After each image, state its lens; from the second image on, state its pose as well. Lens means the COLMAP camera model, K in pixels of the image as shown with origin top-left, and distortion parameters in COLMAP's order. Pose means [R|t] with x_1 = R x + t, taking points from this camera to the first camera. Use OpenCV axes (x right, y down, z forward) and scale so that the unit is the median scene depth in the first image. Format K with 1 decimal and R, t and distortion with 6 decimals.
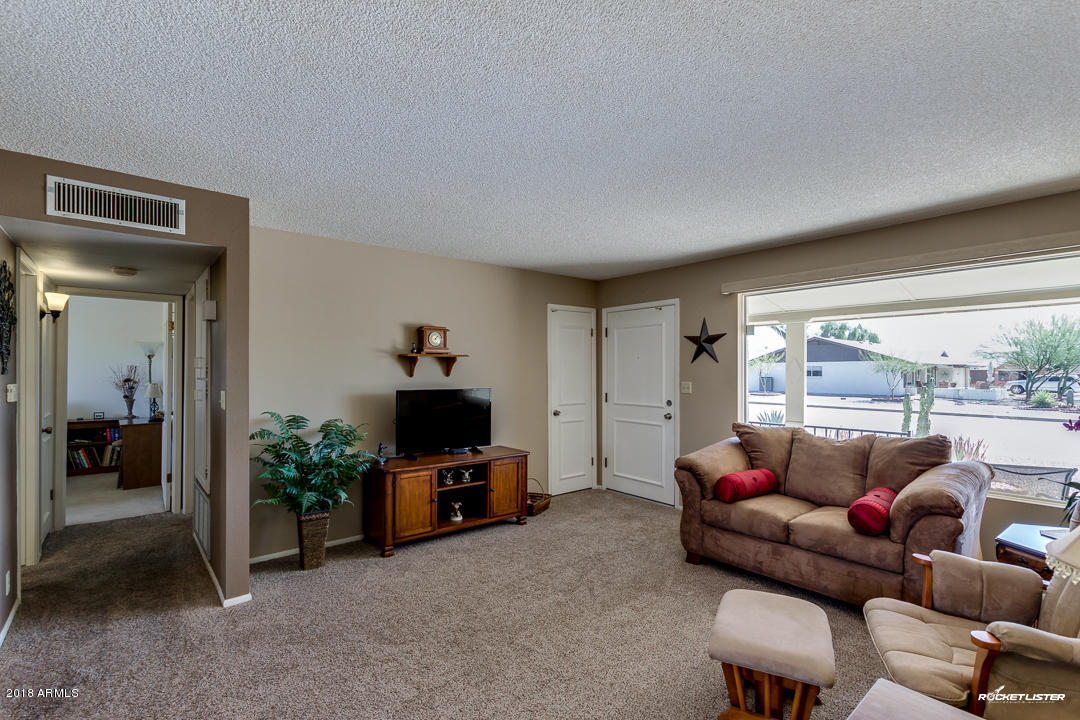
lens RADIAL K [[498.5, 0, 541.3], [0, 498.5, 366.7], [0, 0, 1]] dist [0.003972, -0.000991]
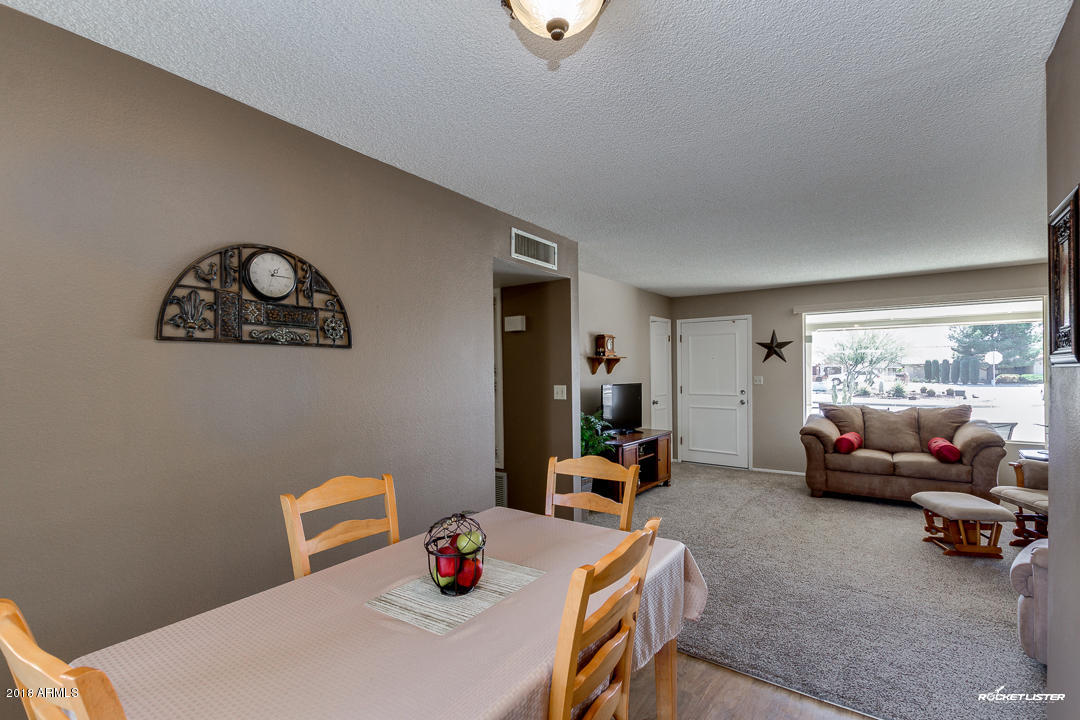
lens RADIAL K [[498.5, 0, 541.6], [0, 498.5, 368.9], [0, 0, 1]] dist [0.003972, -0.000991]
pose [[0.967390, -0.008533, 0.253146, -0.794895], [0.006895, 0.999949, 0.007357, -0.004887], [-0.253196, -0.005372, 0.967400, -0.210977]]
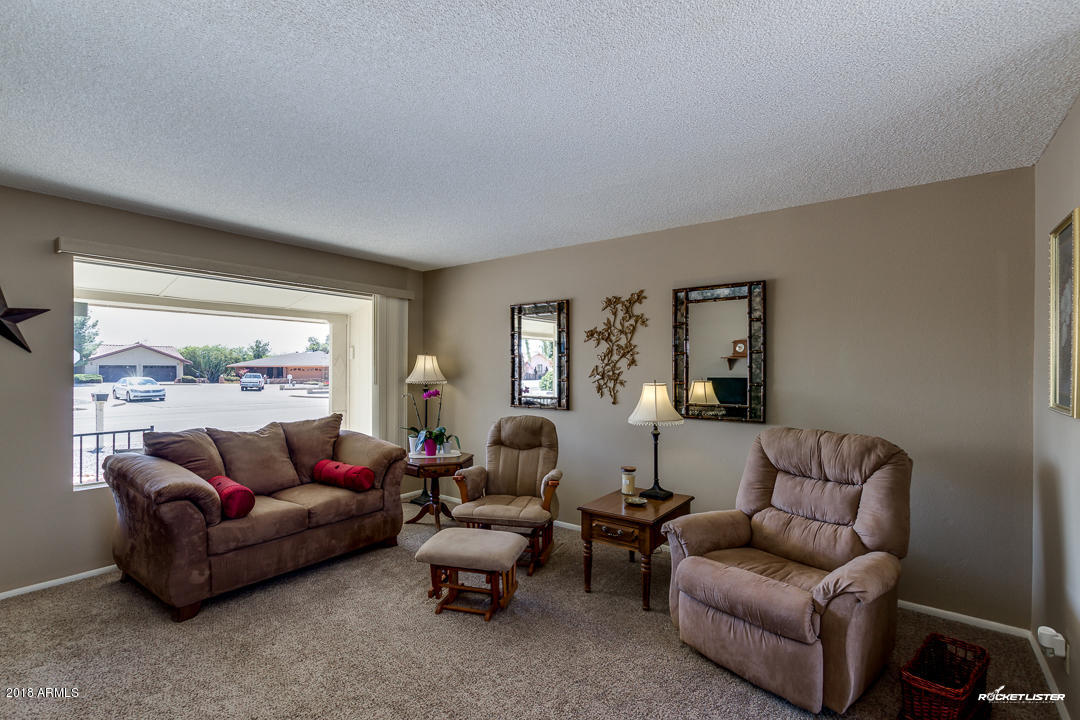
lens RADIAL K [[498.5, 0, 536.2], [0, 498.5, 363.0], [0, 0, 1]] dist [0.003972, -0.000991]
pose [[-0.224789, 0.006282, 0.974387, -0.518647], [-0.013647, 0.999861, -0.009594, 0.003364], [-0.974312, -0.015455, -0.224672, 0.608039]]
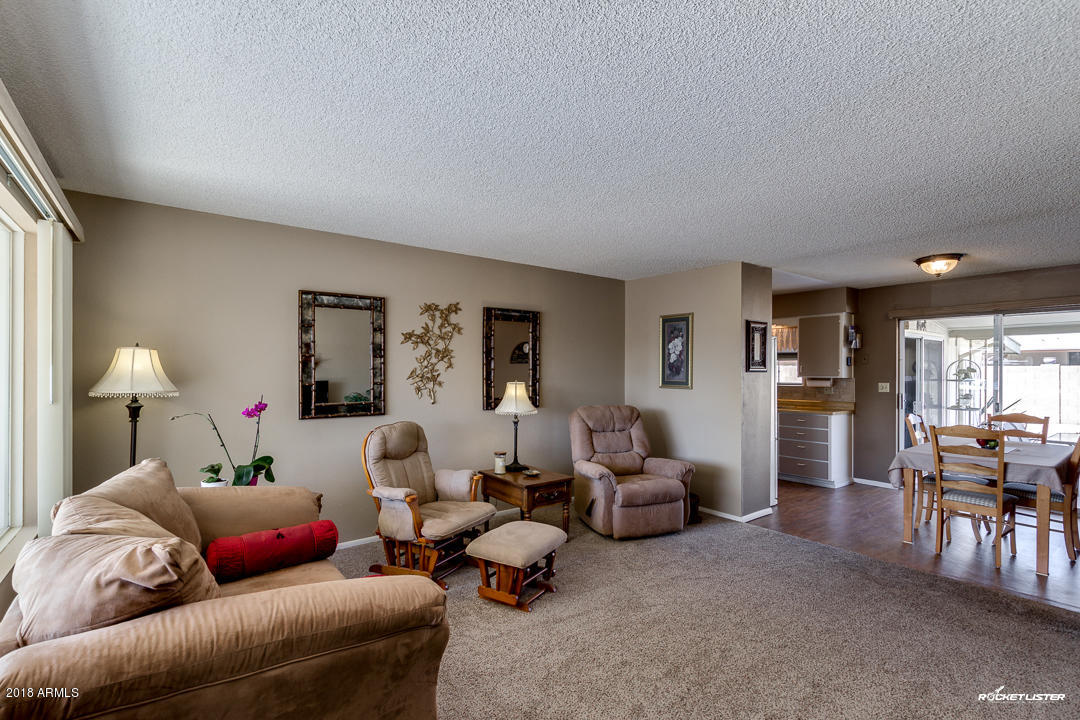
lens RADIAL K [[498.5, 0, 513.9], [0, 498.5, 374.6], [0, 0, 1]] dist [0.003972, -0.000991]
pose [[-0.996759, -0.009182, 0.079920, 0.197316], [-0.009372, 0.999954, -0.002011, 0.012036], [-0.079898, -0.002753, -0.996799, 1.322752]]
